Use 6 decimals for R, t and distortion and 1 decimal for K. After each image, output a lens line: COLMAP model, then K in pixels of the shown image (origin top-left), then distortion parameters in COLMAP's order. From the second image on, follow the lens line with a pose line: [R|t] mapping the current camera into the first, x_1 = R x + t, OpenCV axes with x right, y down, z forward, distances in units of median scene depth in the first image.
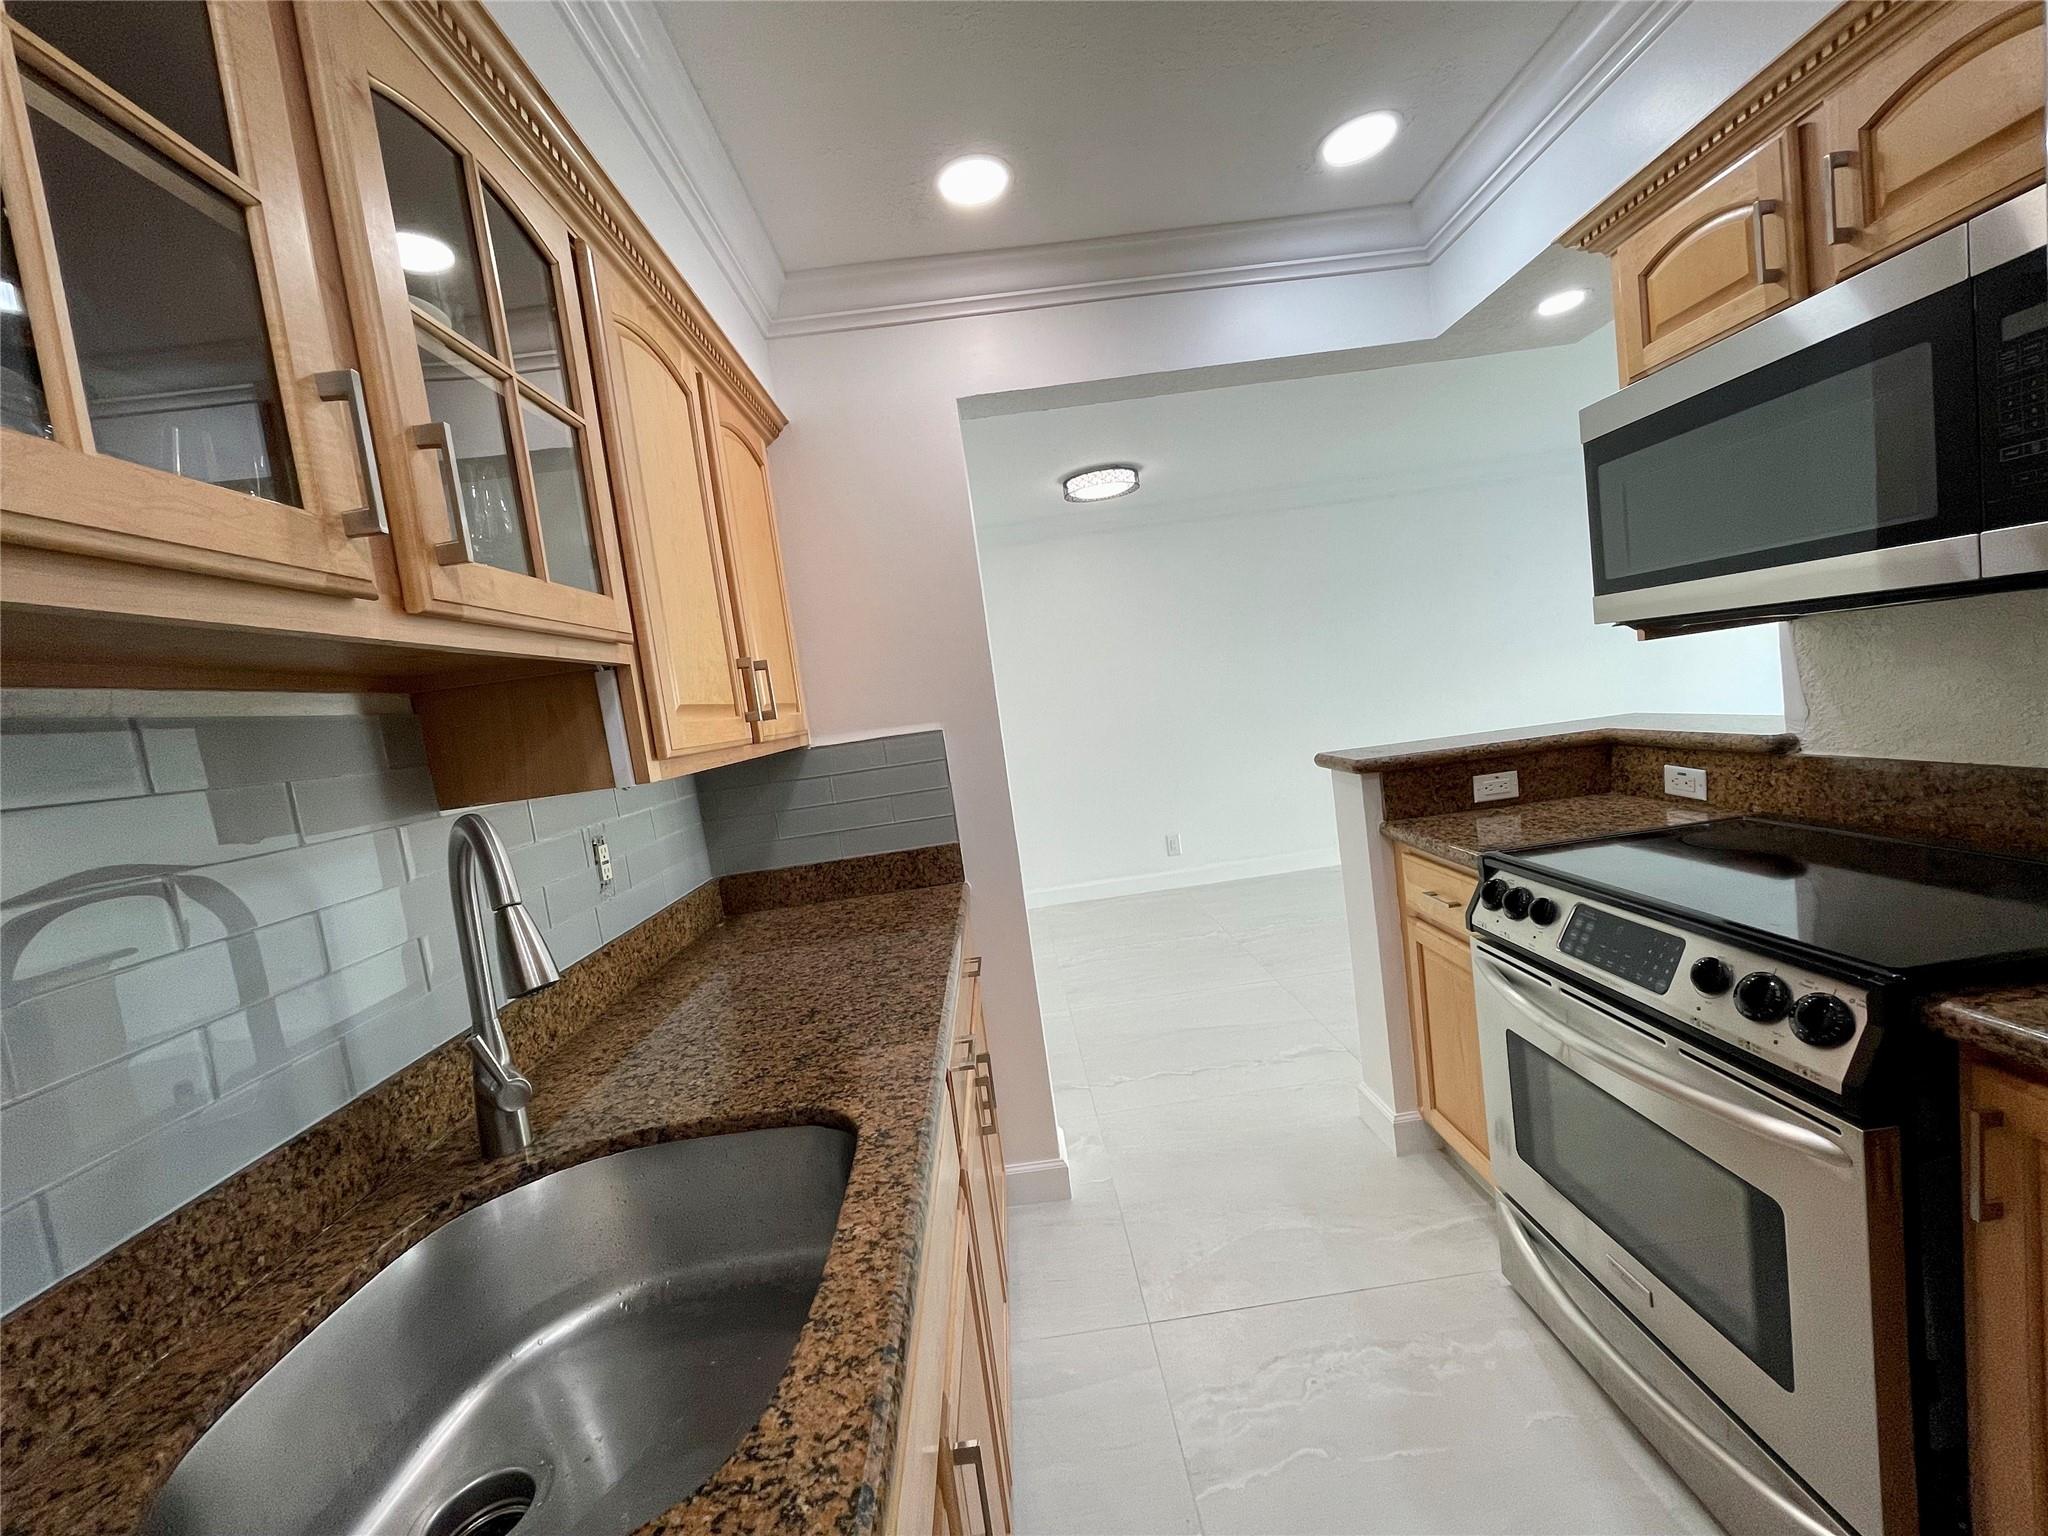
lens RADIAL K [[837.9, 0, 1028.7], [0, 837.9, 768.8], [0, 0, 1]] dist [-0.000664, 0.002039]
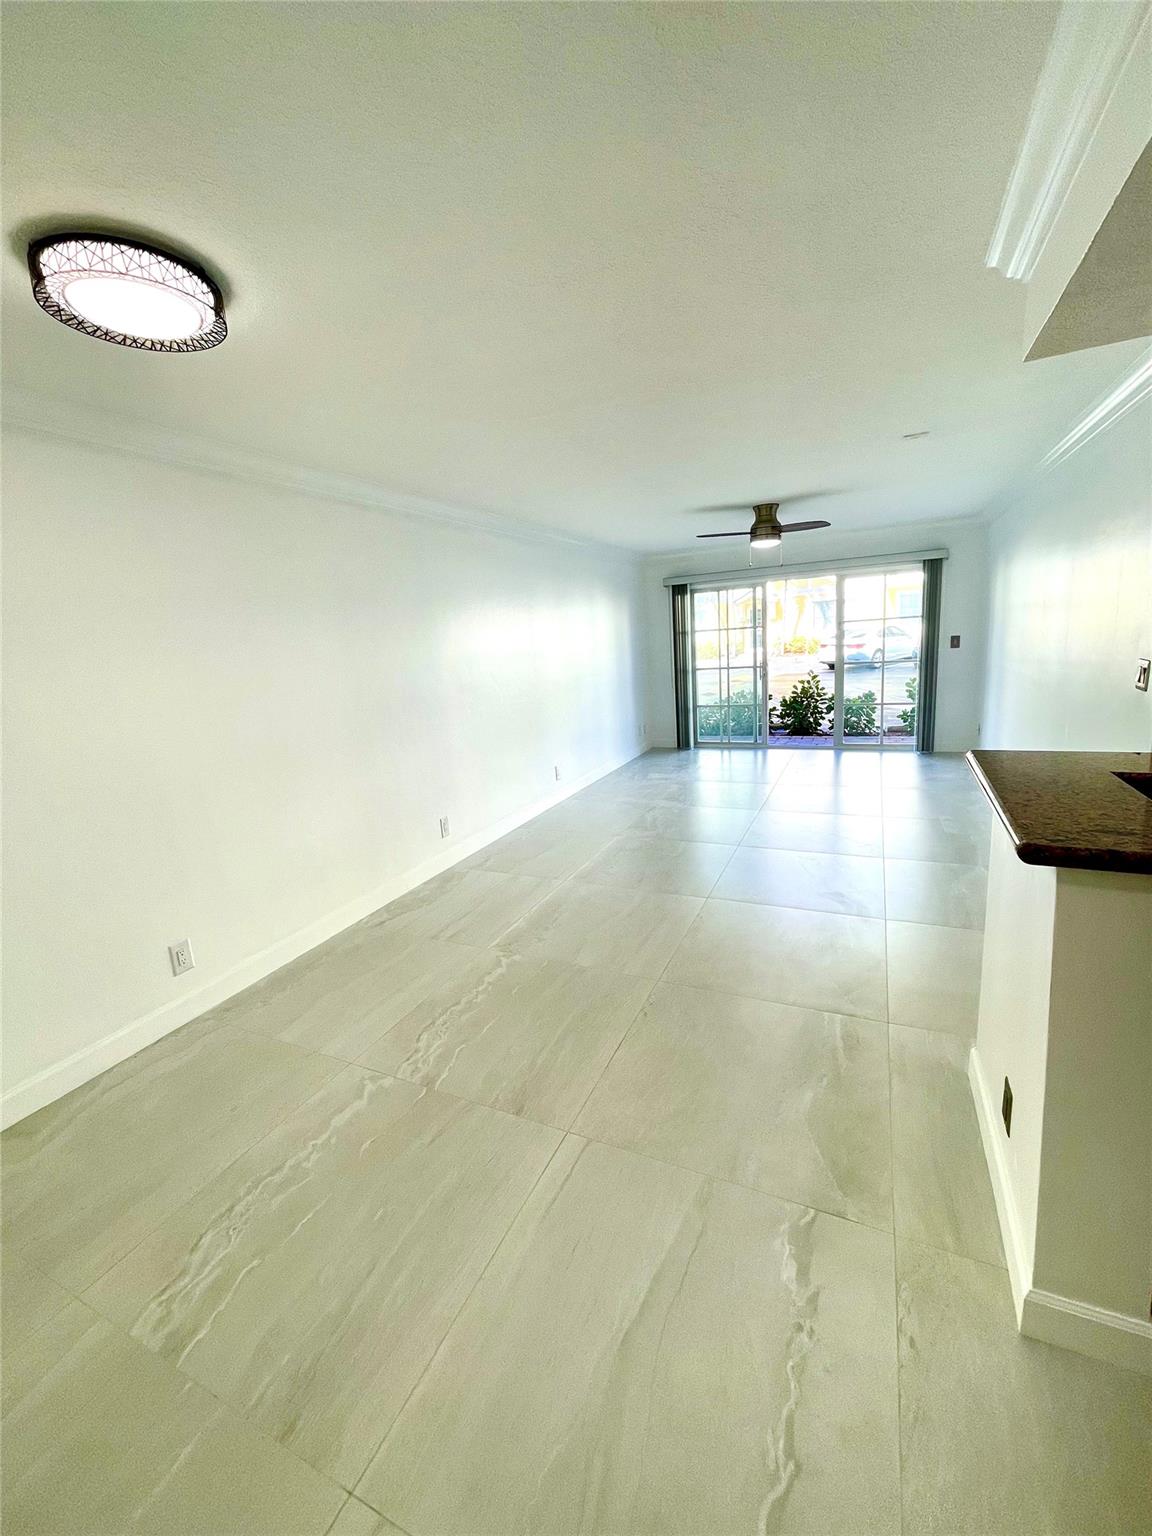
lens RADIAL K [[628.4, 0, 579.5], [0, 628.4, 768.6], [0, 0, 1]] dist [-0.000664, 0.002039]
pose [[0.466278, -0.089525, 0.880097, -0.315162], [0.073398, 0.995351, 0.062363, -0.197738], [-0.881588, 0.035519, 0.470681, 1.512276]]
